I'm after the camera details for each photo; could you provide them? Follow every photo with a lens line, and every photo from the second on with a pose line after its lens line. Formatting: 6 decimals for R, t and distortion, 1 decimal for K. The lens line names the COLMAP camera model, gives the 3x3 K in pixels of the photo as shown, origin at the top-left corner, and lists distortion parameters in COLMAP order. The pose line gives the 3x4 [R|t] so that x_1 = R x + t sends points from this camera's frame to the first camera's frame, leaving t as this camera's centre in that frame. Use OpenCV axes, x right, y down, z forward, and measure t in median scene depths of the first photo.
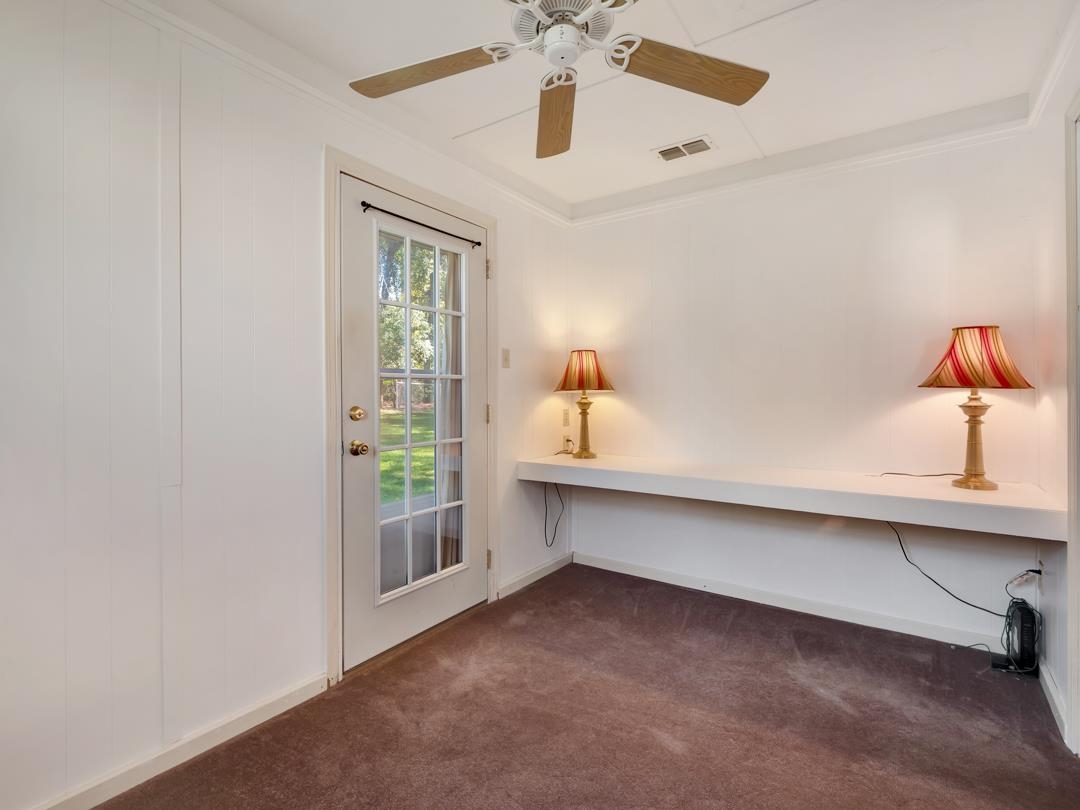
lens RADIAL K [[533.2, 0, 539.0], [0, 533.2, 396.3], [0, 0, 1]] dist [0.007748, -0.006445]
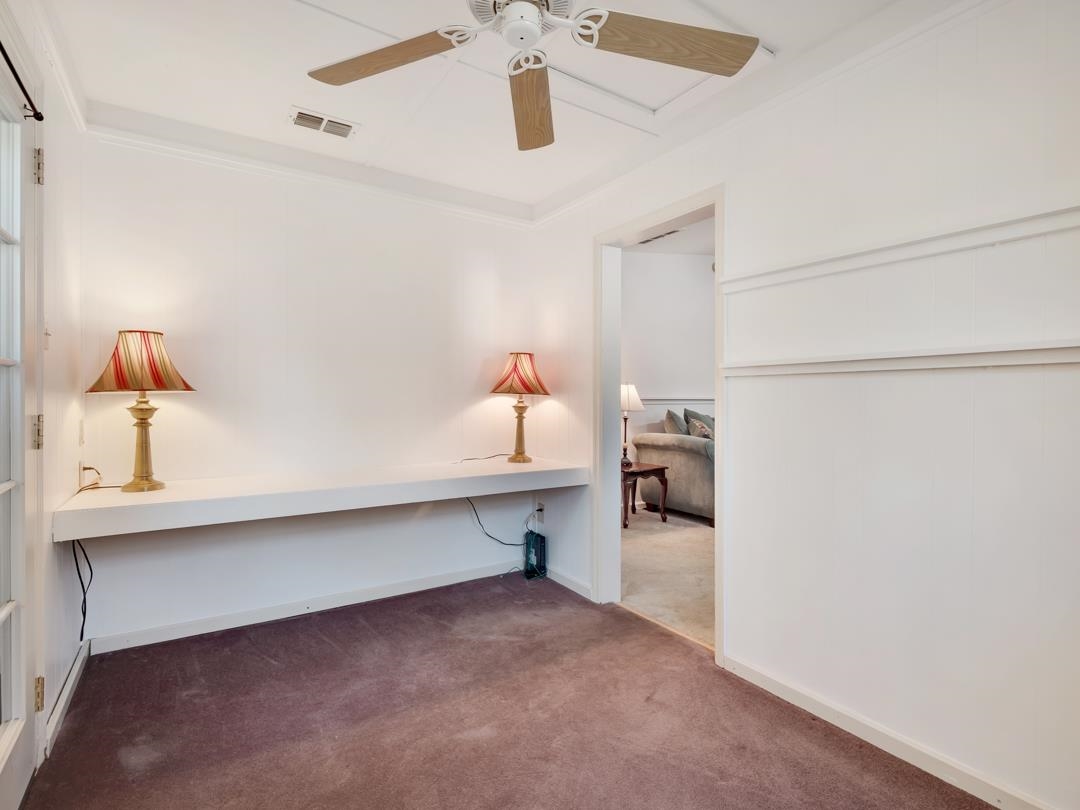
lens RADIAL K [[533.2, 0, 543.8], [0, 533.2, 404.9], [0, 0, 1]] dist [0.007748, -0.006445]
pose [[0.369126, -0.008893, 0.929337, -0.509741], [-0.000456, 0.999952, 0.009750, -0.000120], [-0.929379, -0.004023, 0.369104, 0.384600]]
